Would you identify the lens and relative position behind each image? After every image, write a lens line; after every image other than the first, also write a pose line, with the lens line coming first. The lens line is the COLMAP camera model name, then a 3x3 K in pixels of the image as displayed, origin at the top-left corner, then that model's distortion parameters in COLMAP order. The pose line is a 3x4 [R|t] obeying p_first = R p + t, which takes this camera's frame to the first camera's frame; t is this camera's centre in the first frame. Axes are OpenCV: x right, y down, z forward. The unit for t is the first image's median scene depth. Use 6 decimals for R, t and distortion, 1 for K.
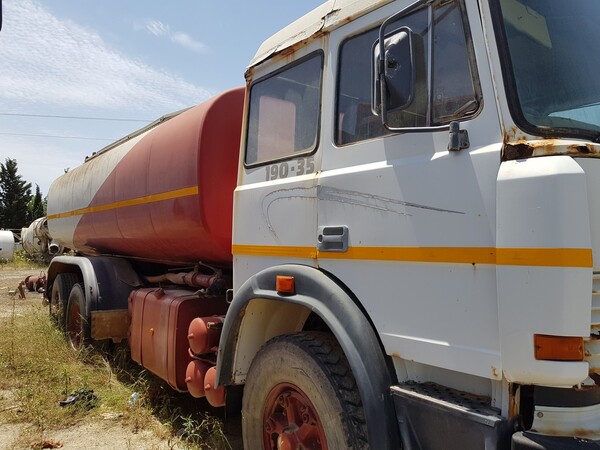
lens RADIAL K [[470.8, 0, 298.1], [0, 470.8, 231.0], [0, 0, 1]] dist [0.046704, -0.086049]
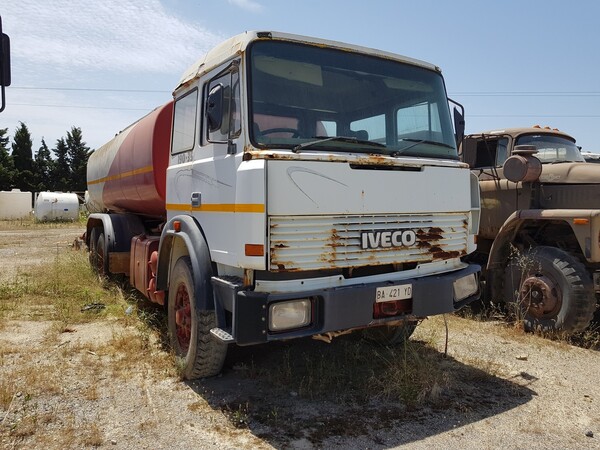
lens RADIAL K [[470.8, 0, 299.3], [0, 470.8, 222.7], [0, 0, 1]] dist [0.046704, -0.086049]
pose [[0.993045, 0.006175, -0.117573, 0.483143], [0.001220, 0.998030, 0.062723, -0.005474], [0.117728, -0.062430, 0.991081, -0.519960]]
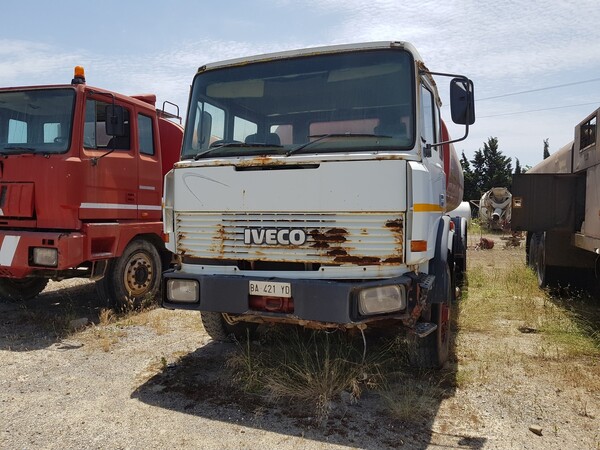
lens RADIAL K [[470.8, 0, 294.4], [0, 470.8, 231.9], [0, 0, 1]] dist [0.046704, -0.086049]
pose [[0.525418, 0.039763, -0.849915, 1.493359], [0.014414, 0.998348, 0.055619, 0.026591], [0.850722, -0.041474, 0.523977, 0.014543]]
